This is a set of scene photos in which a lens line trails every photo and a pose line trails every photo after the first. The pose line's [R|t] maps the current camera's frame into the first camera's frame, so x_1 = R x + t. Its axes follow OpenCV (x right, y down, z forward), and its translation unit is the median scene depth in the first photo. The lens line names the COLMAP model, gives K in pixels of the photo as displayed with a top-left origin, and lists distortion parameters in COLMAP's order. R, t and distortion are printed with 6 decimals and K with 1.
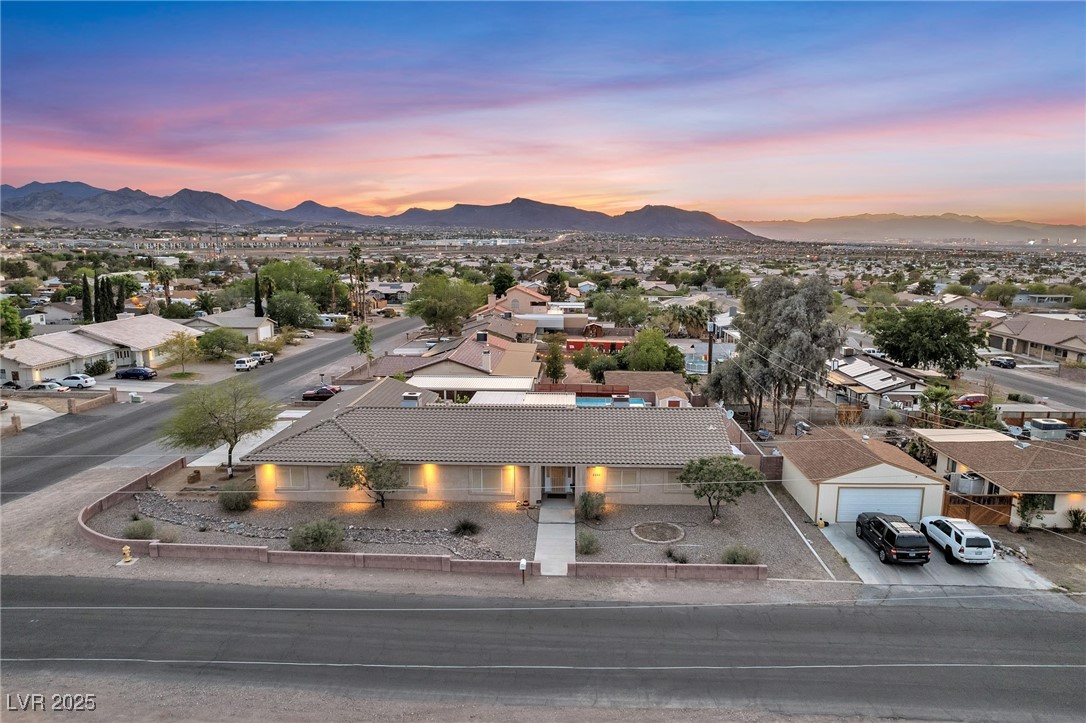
lens RADIAL K [[715.9, 0, 566.1], [0, 715.9, 358.5], [0, 0, 1]] dist [-0.086799, 0.079912]
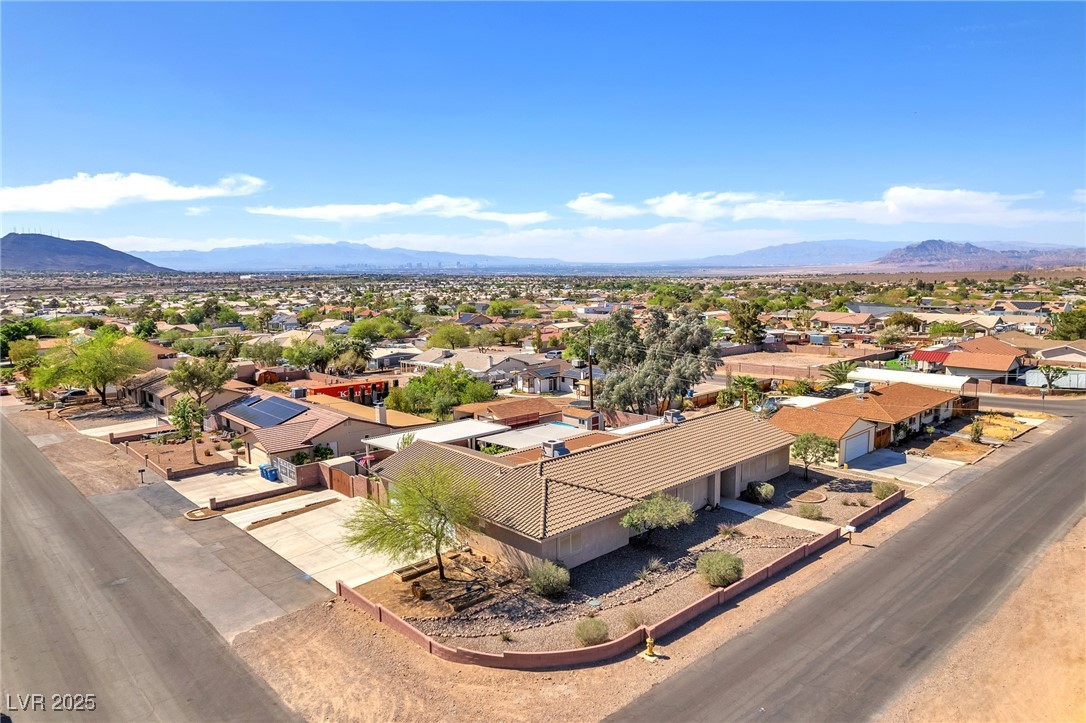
lens RADIAL K [[715.9, 0, 566.1], [0, 715.9, 358.5], [0, 0, 1]] dist [-0.086799, 0.079912]
pose [[0.696007, -0.097366, 0.711403, -1.134433], [0.126329, 0.991914, 0.012163, -0.084805], [-0.706835, 0.081406, 0.702679, 0.379627]]
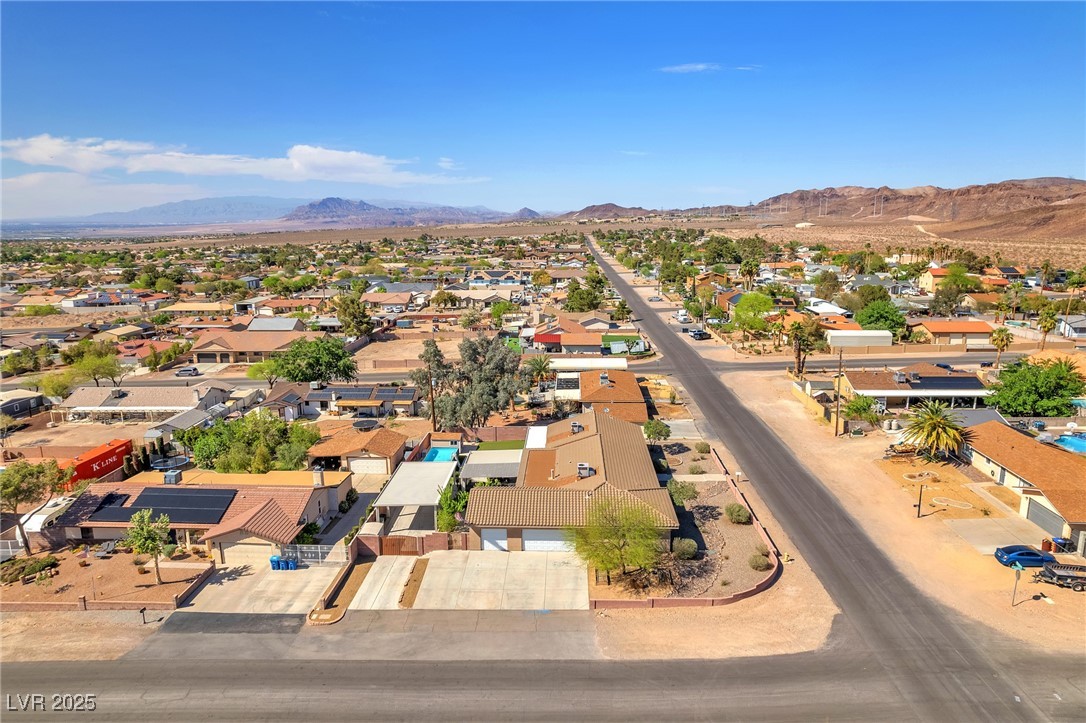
lens RADIAL K [[715.9, 0, 566.1], [0, 715.9, 358.5], [0, 0, 1]] dist [-0.086799, 0.079912]
pose [[-0.029503, -0.191714, 0.981007, -1.928304], [0.159766, 0.967912, 0.193960, -0.523378], [-0.986714, 0.162454, 0.002073, 1.299721]]
